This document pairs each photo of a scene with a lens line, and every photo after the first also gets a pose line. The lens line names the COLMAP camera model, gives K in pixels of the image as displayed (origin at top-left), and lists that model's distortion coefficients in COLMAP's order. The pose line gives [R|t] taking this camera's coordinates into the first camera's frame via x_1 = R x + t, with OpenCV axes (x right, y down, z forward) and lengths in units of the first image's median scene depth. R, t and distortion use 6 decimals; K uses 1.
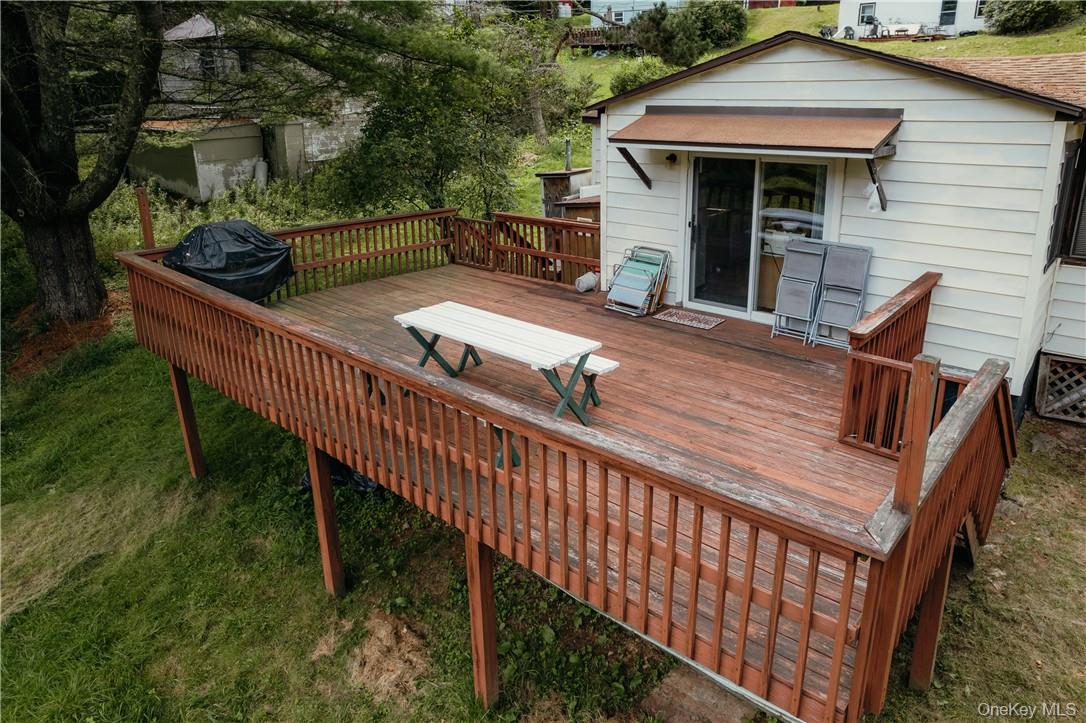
lens RADIAL K [[665.1, 0, 543.5], [0, 665.1, 288.2], [0, 0, 1]] dist [0.000613, 0.000229]
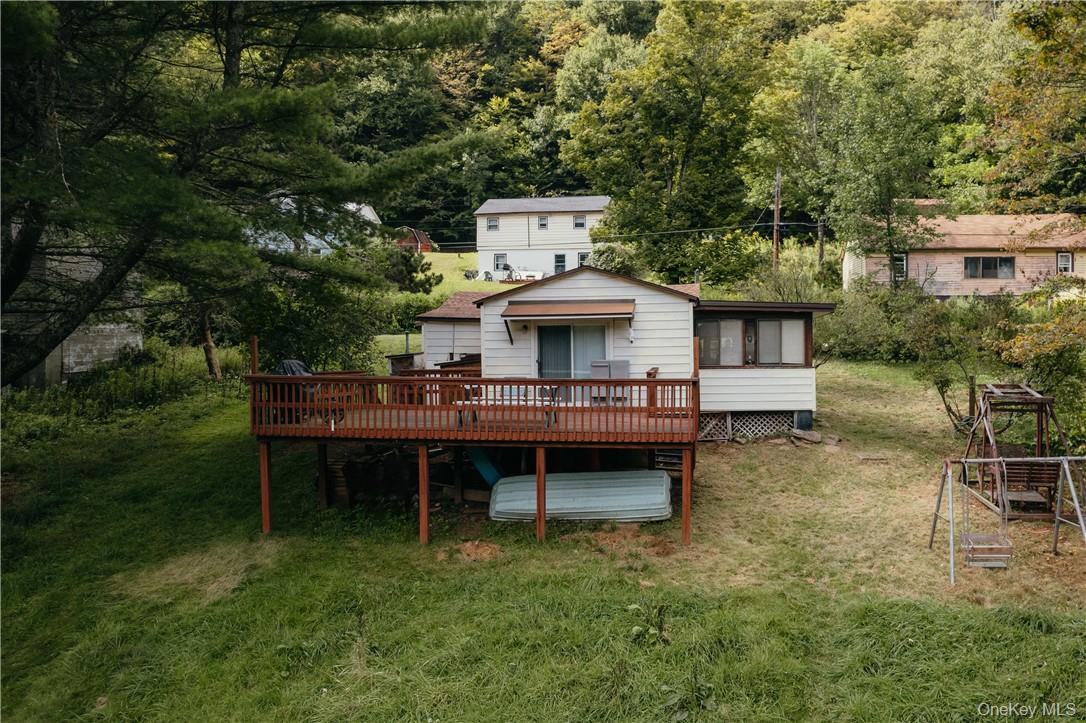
lens RADIAL K [[691.7, 0, 548.9], [0, 691.7, 361.0], [0, 0, 1]] dist [0.002746, 0.001451]
pose [[0.869936, -0.019184, 0.492791, -0.691840], [0.135612, 0.970027, -0.201637, 0.291980], [-0.474152, 0.242239, 0.846463, -0.652907]]
